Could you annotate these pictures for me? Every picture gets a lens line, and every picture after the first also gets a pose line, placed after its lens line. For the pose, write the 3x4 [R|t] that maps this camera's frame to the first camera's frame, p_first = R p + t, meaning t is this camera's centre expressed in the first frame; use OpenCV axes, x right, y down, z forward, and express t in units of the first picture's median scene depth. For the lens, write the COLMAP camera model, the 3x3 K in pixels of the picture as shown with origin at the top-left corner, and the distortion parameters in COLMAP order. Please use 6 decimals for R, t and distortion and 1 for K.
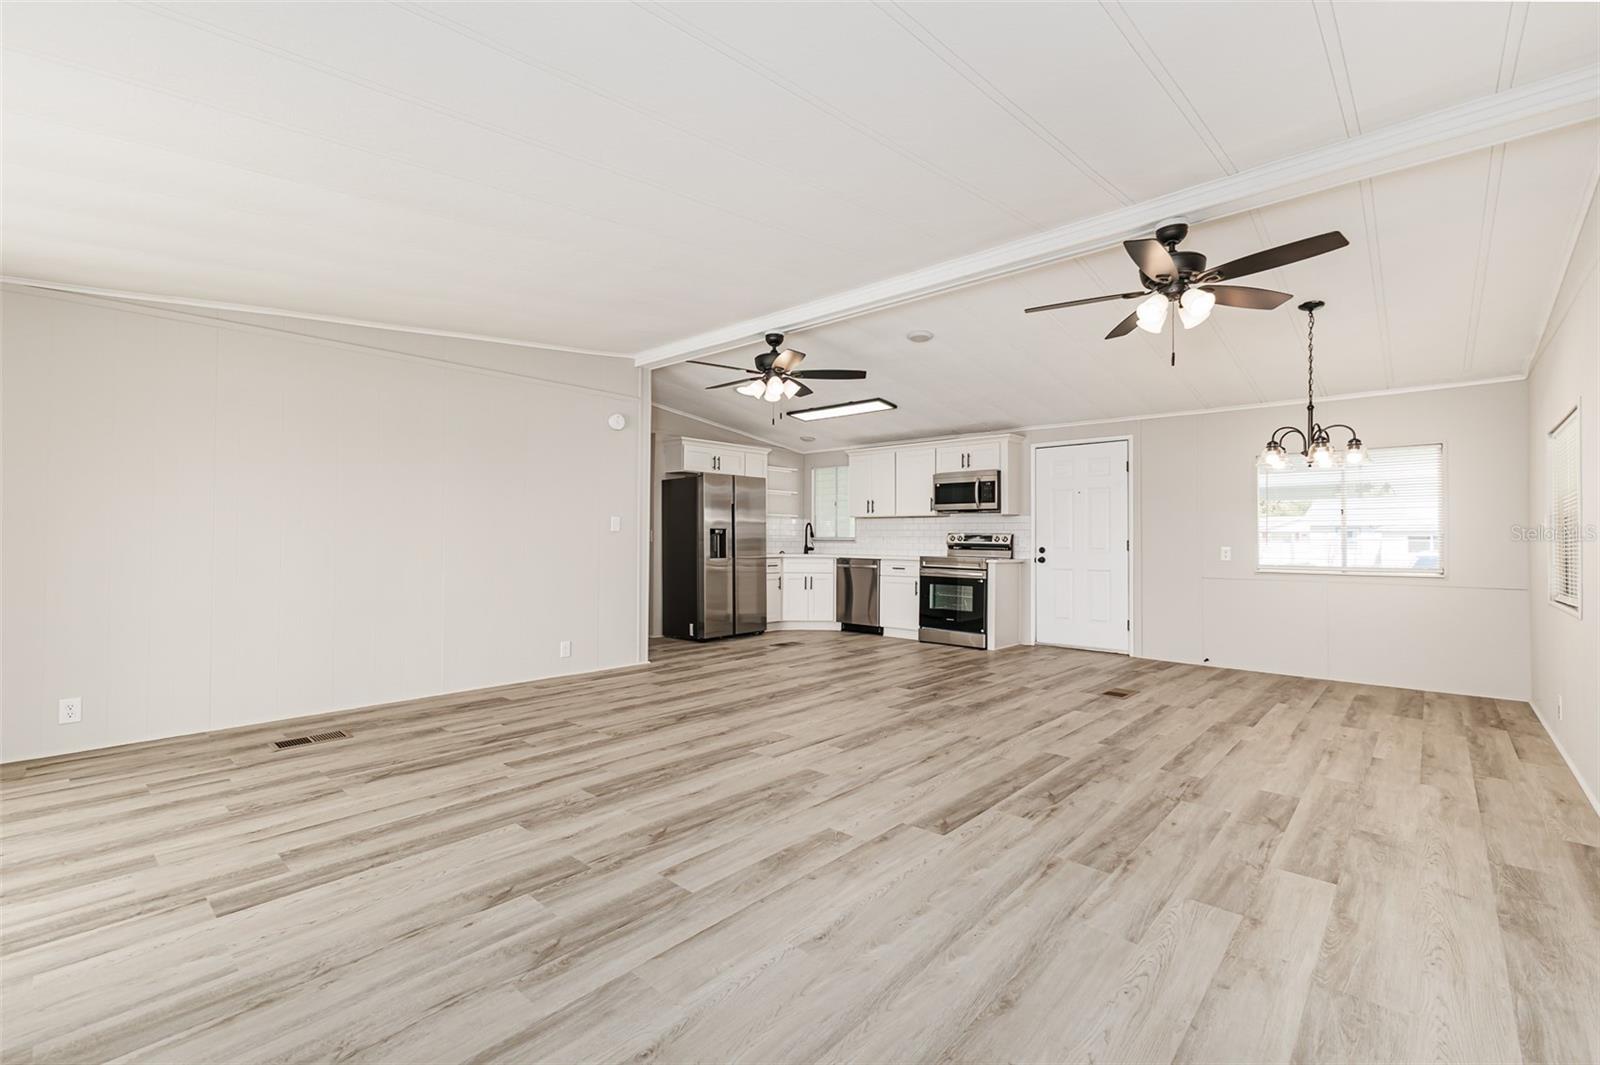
lens RADIAL K [[696.1, 0, 798.2], [0, 696.1, 543.0], [0, 0, 1]] dist [0.012627, -0.002747]
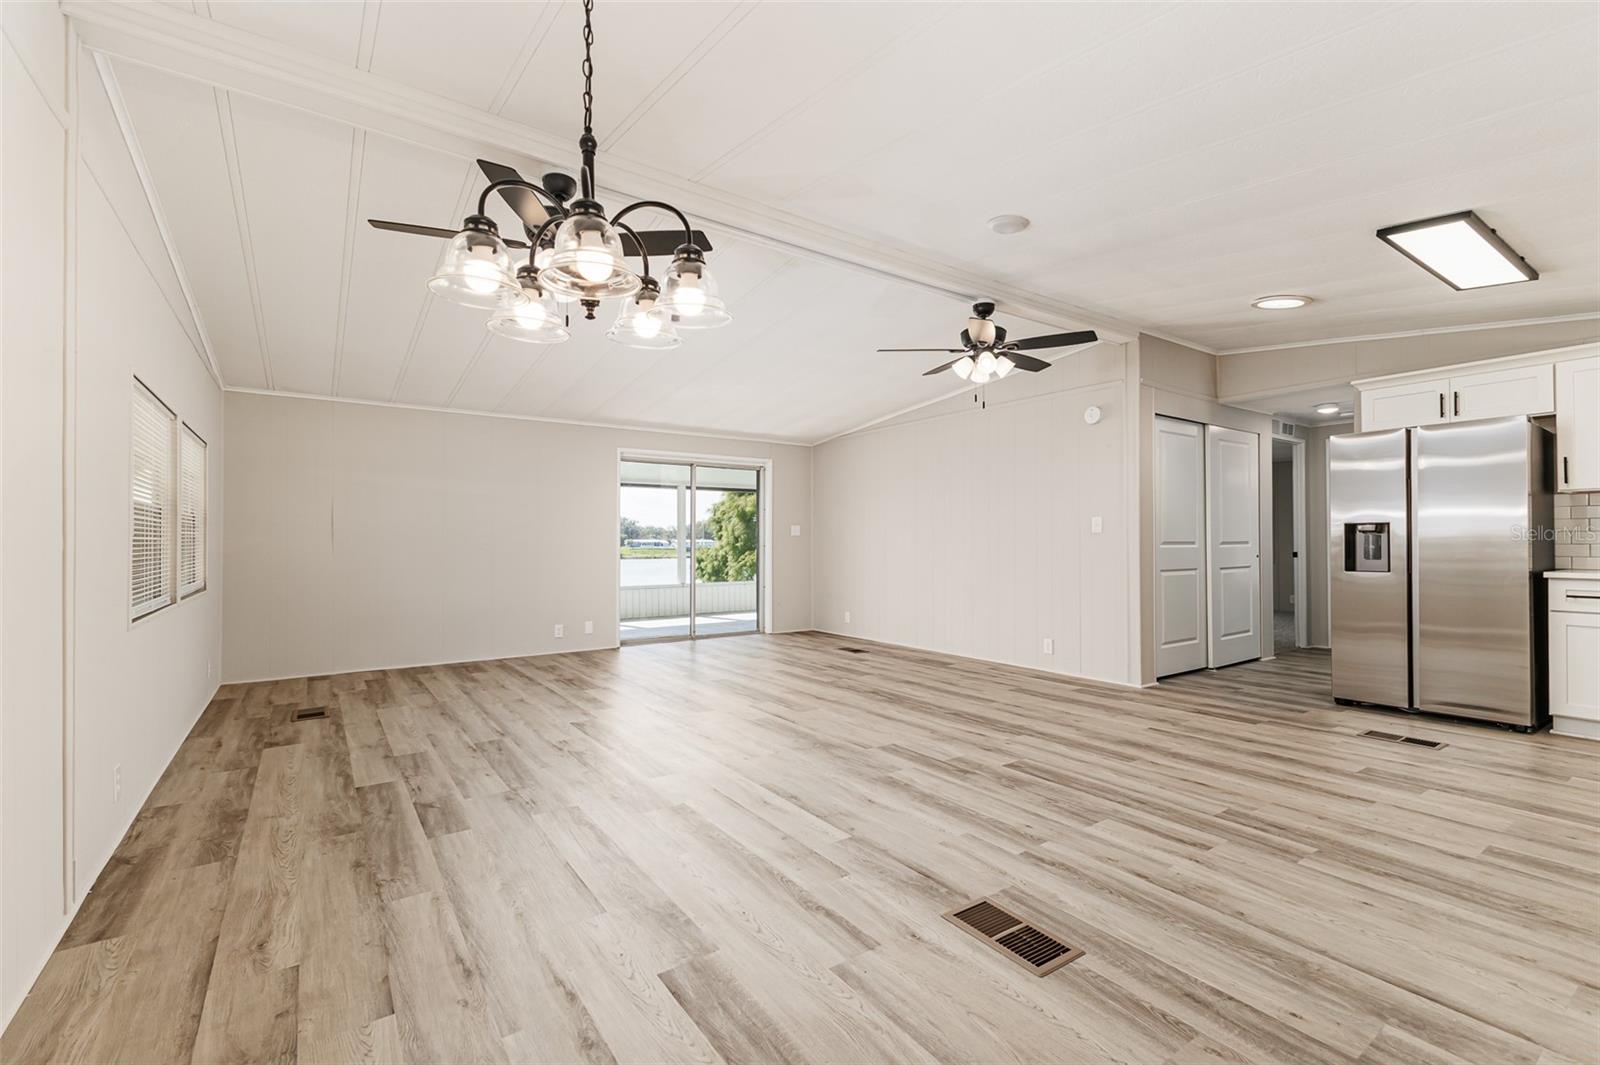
lens RADIAL K [[696.1, 0, 803.5], [0, 696.1, 539.1], [0, 0, 1]] dist [0.012627, -0.002747]
pose [[-0.221047, -0.007997, -0.975230, 0.704970], [-0.004377, 0.999964, -0.007208, 0.000318], [0.975253, 0.002676, -0.221074, 0.793899]]
